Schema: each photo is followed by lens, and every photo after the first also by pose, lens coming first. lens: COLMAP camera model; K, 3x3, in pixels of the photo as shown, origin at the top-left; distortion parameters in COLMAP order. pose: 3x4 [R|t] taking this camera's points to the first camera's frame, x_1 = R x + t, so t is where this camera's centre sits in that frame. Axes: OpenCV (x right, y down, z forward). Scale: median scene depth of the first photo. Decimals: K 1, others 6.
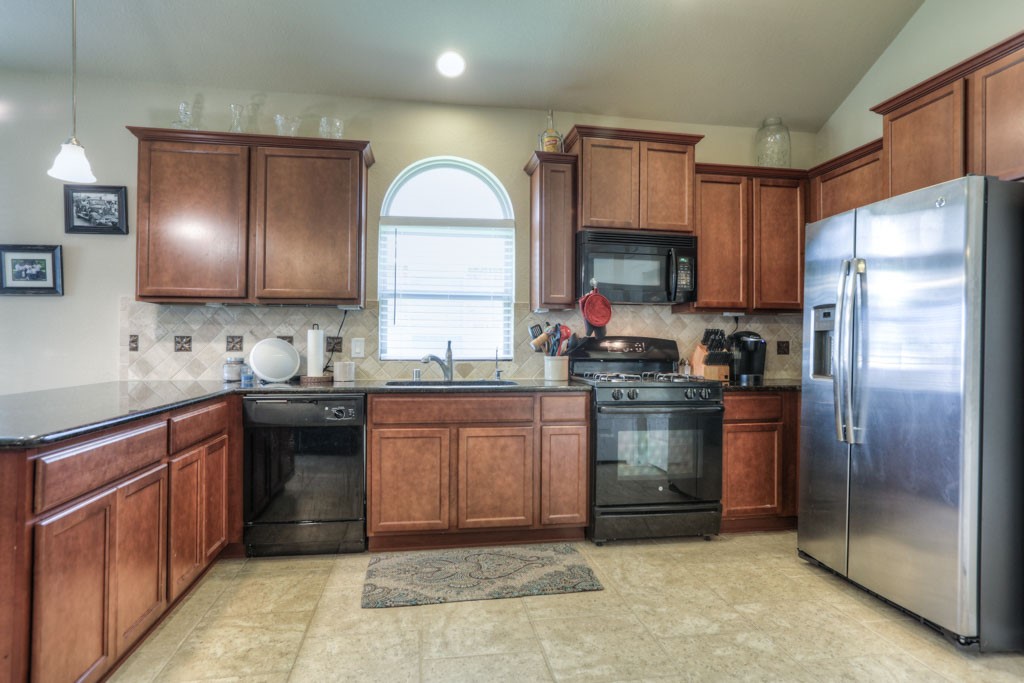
lens RADIAL K [[559.6, 0, 512.5], [0, 559.6, 341.1], [0, 0, 1]] dist [-0.029823, 0.019679]
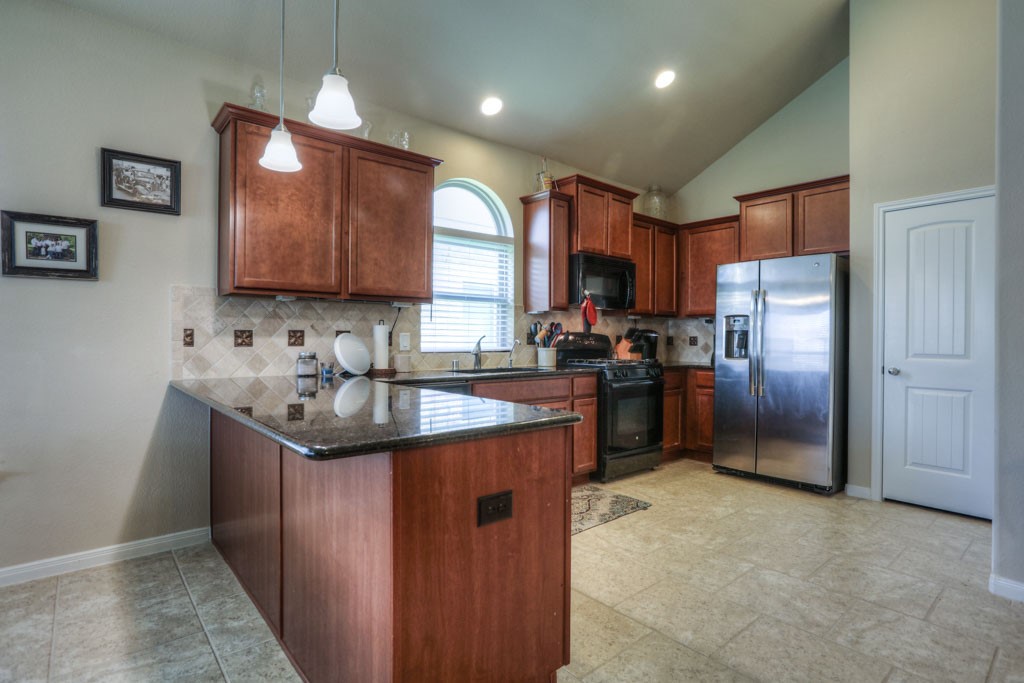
lens RADIAL K [[515.2, 0, 513.8], [0, 515.2, 339.4], [0, 0, 1]] dist [-0.028951, 0.010761]
pose [[0.856460, -0.001581, 0.516212, -0.661218], [-0.004136, 0.999942, 0.009924, -0.003921], [-0.516198, -0.010634, 0.856404, 0.020086]]
